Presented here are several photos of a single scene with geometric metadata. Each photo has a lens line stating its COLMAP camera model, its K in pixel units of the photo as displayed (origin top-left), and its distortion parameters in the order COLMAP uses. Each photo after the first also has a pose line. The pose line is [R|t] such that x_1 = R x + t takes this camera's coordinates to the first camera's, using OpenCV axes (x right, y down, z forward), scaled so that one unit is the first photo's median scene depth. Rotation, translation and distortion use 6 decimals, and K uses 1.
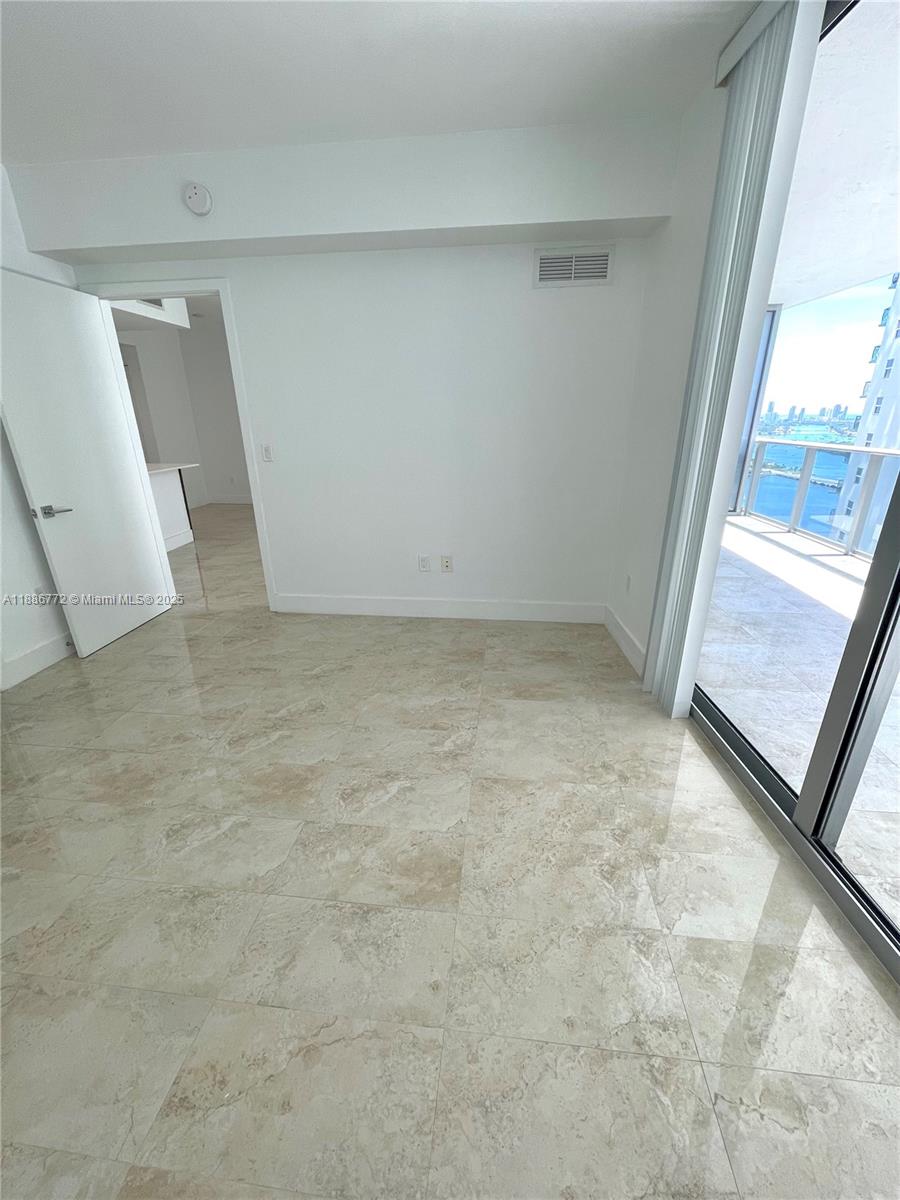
lens RADIAL K [[483.3, 0, 450.4], [0, 483.3, 604.0], [0, 0, 1]] dist [-0.002861, 0.000043]
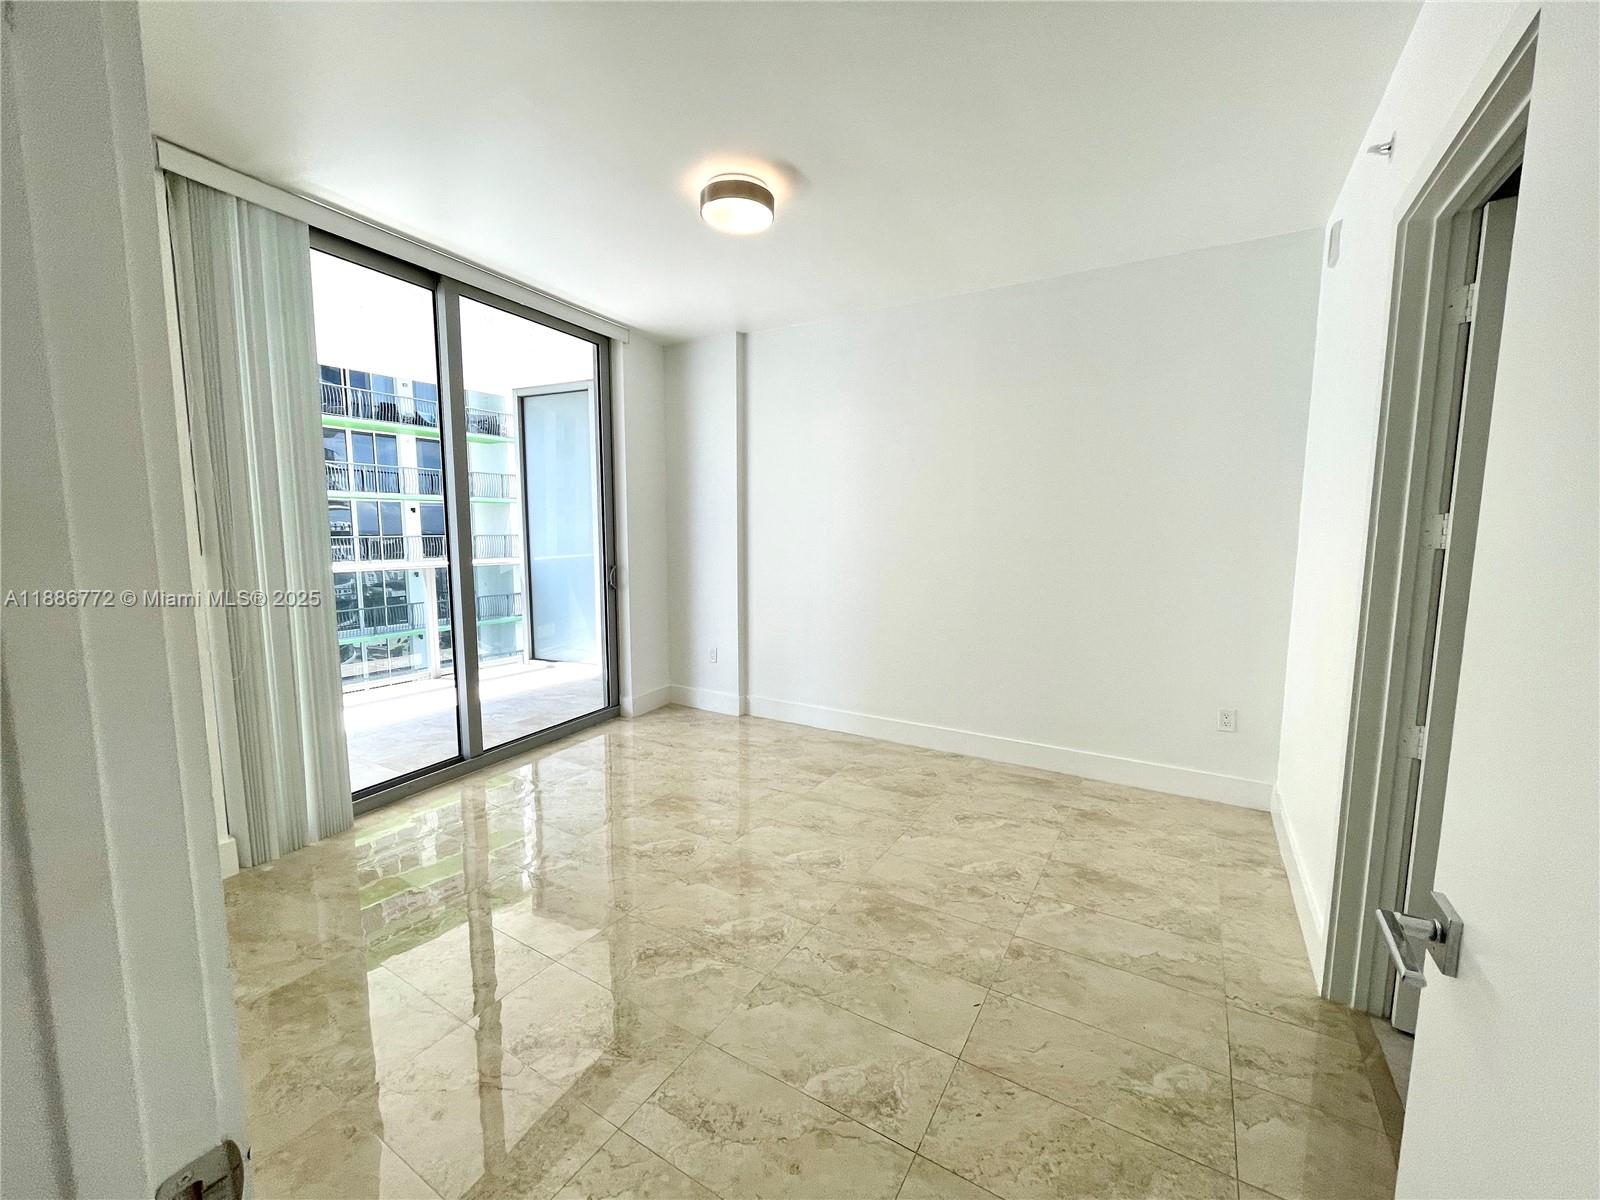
lens RADIAL K [[644.5, 0, 806.4], [0, 644.5, 608.8], [0, 0, 1]] dist [-0.002861, 0.000043]
pose [[-0.911958, -0.042610, 0.408066, -0.928030], [0.155659, 0.884299, 0.440210, -0.608845], [-0.379610, 0.464972, -0.799811, 1.644534]]
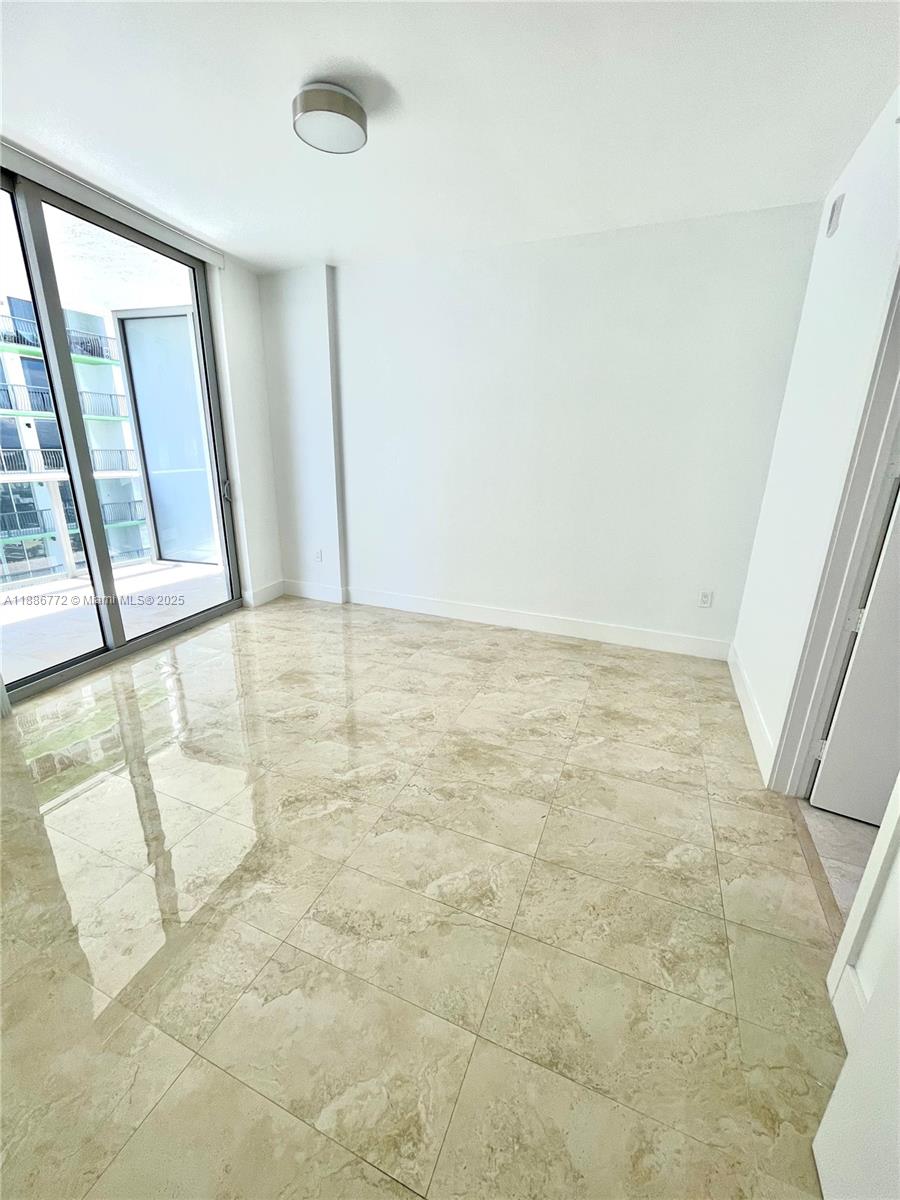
lens RADIAL K [[483.3, 0, 456.4], [0, 483.3, 603.7], [0, 0, 1]] dist [-0.002861, 0.000043]
pose [[-0.963368, -0.088862, 0.253034, -0.839616], [0.089257, 0.783482, 0.614971, -0.591154], [-0.252895, 0.615028, -0.746850, 1.576175]]
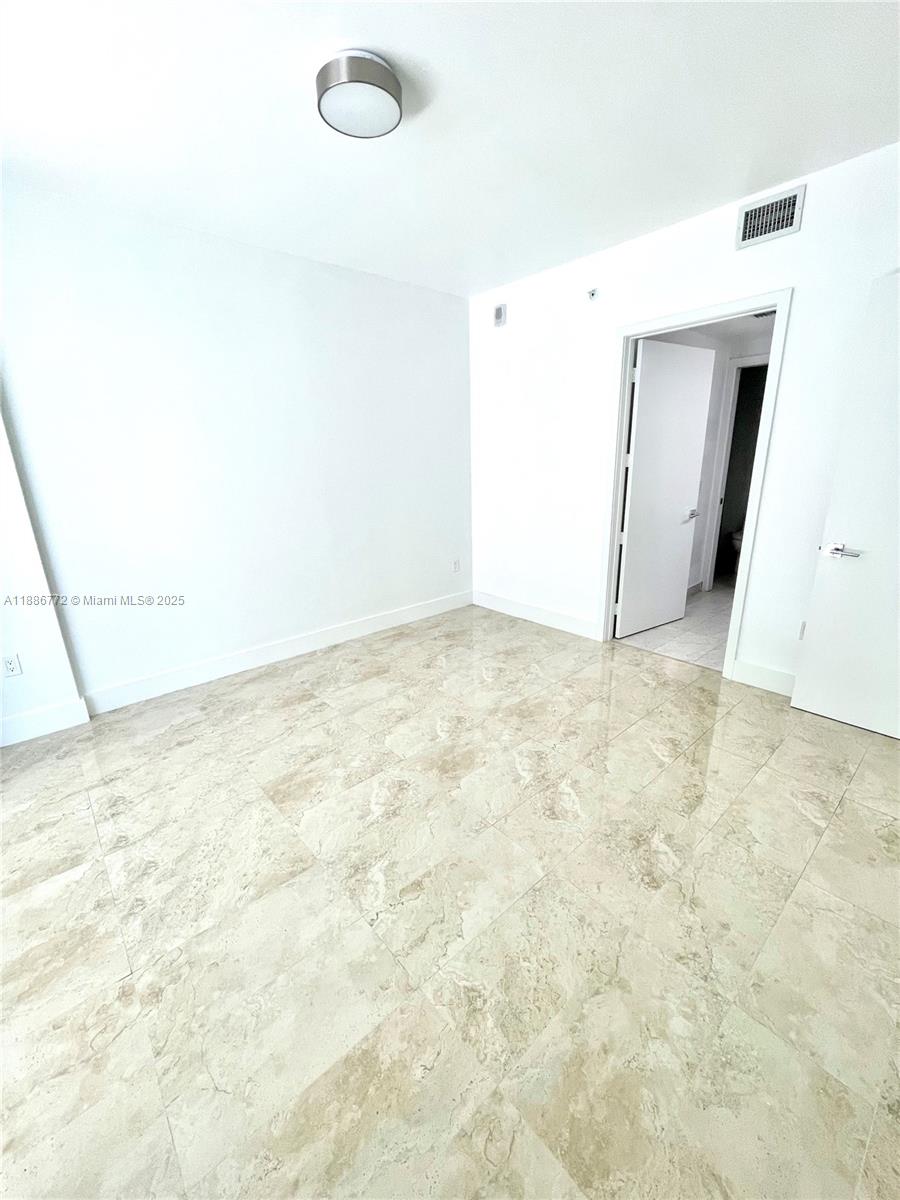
lens RADIAL K [[483.3, 0, 449.4], [0, 483.3, 598.1], [0, 0, 1]] dist [-0.002861, 0.000043]
pose [[-0.668159, 0.237751, -0.705010, 0.380420], [-0.240250, 0.827865, 0.506873, -0.529573], [0.704162, 0.508050, -0.496025, 1.308068]]
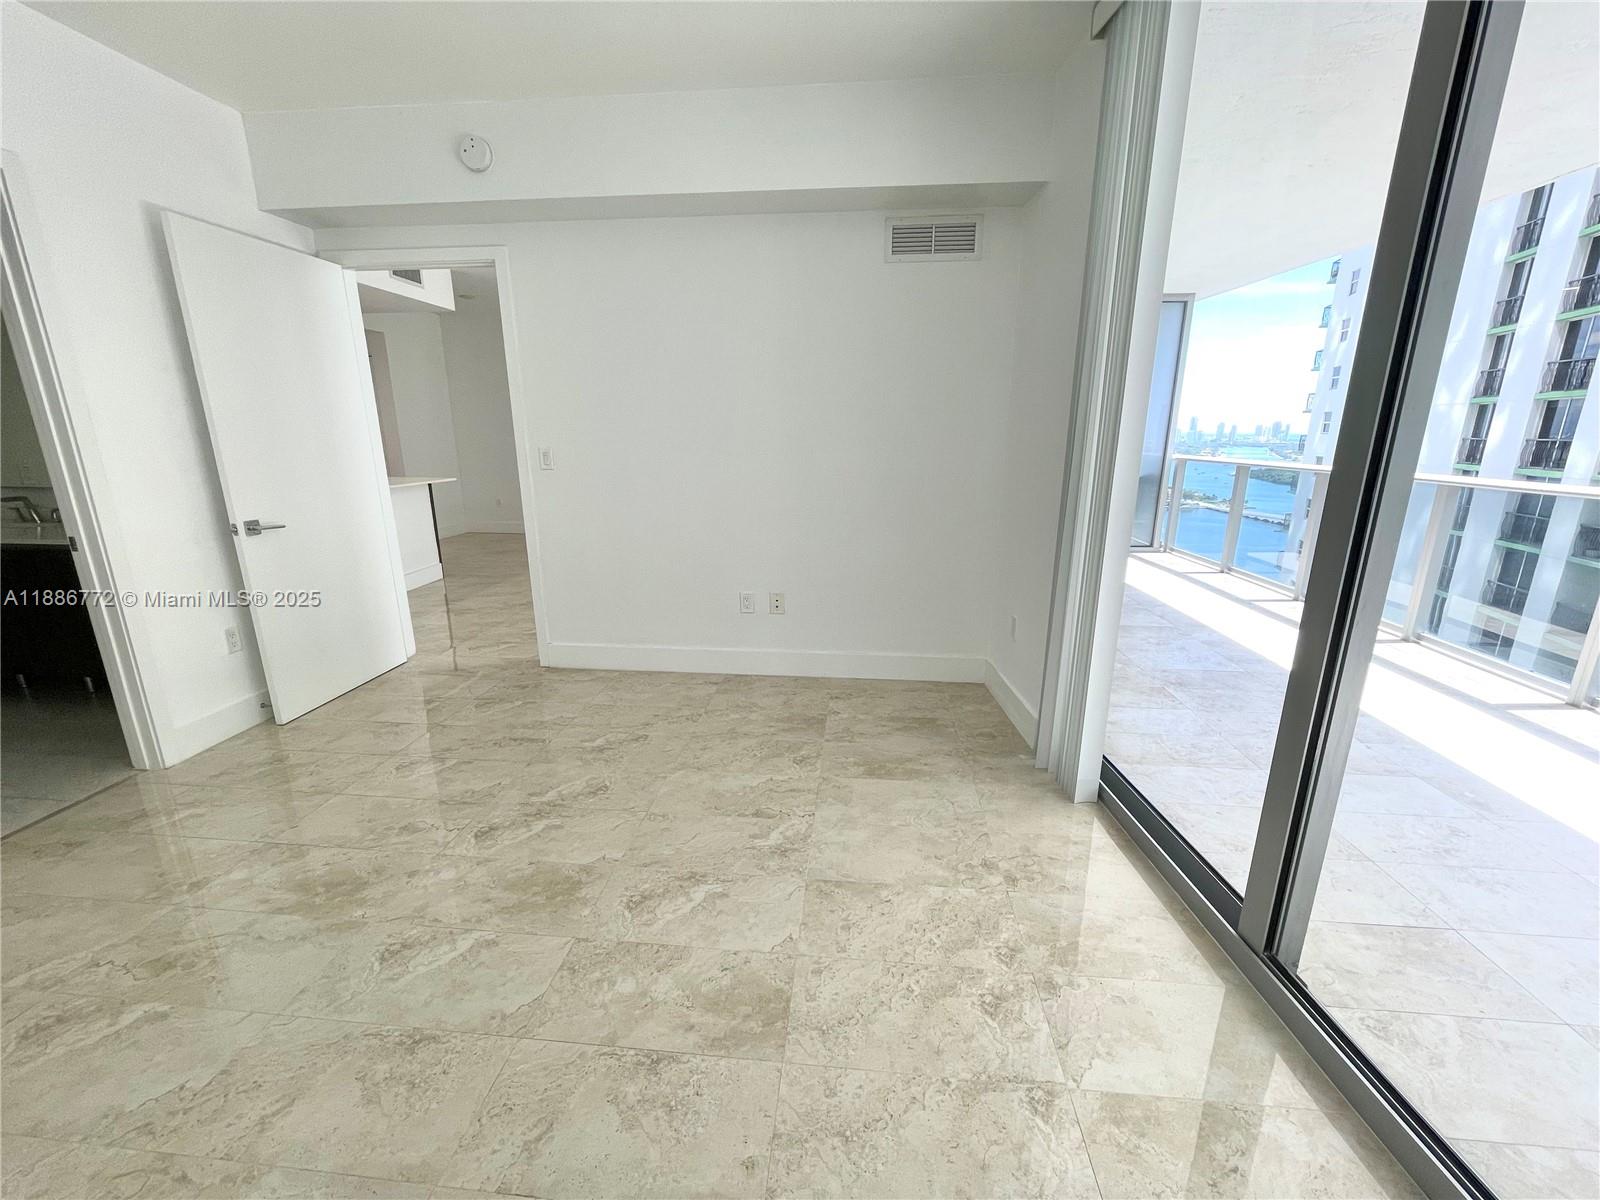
lens RADIAL K [[644.5, 0, 796.3], [0, 644.5, 605.3], [0, 0, 1]] dist [-0.002861, 0.000043]
pose [[0.999828, 0.005854, 0.017597, 0.009322], [-0.003943, 0.994277, -0.106761, 0.046881], [-0.018122, 0.106673, 0.994129, -0.016963]]
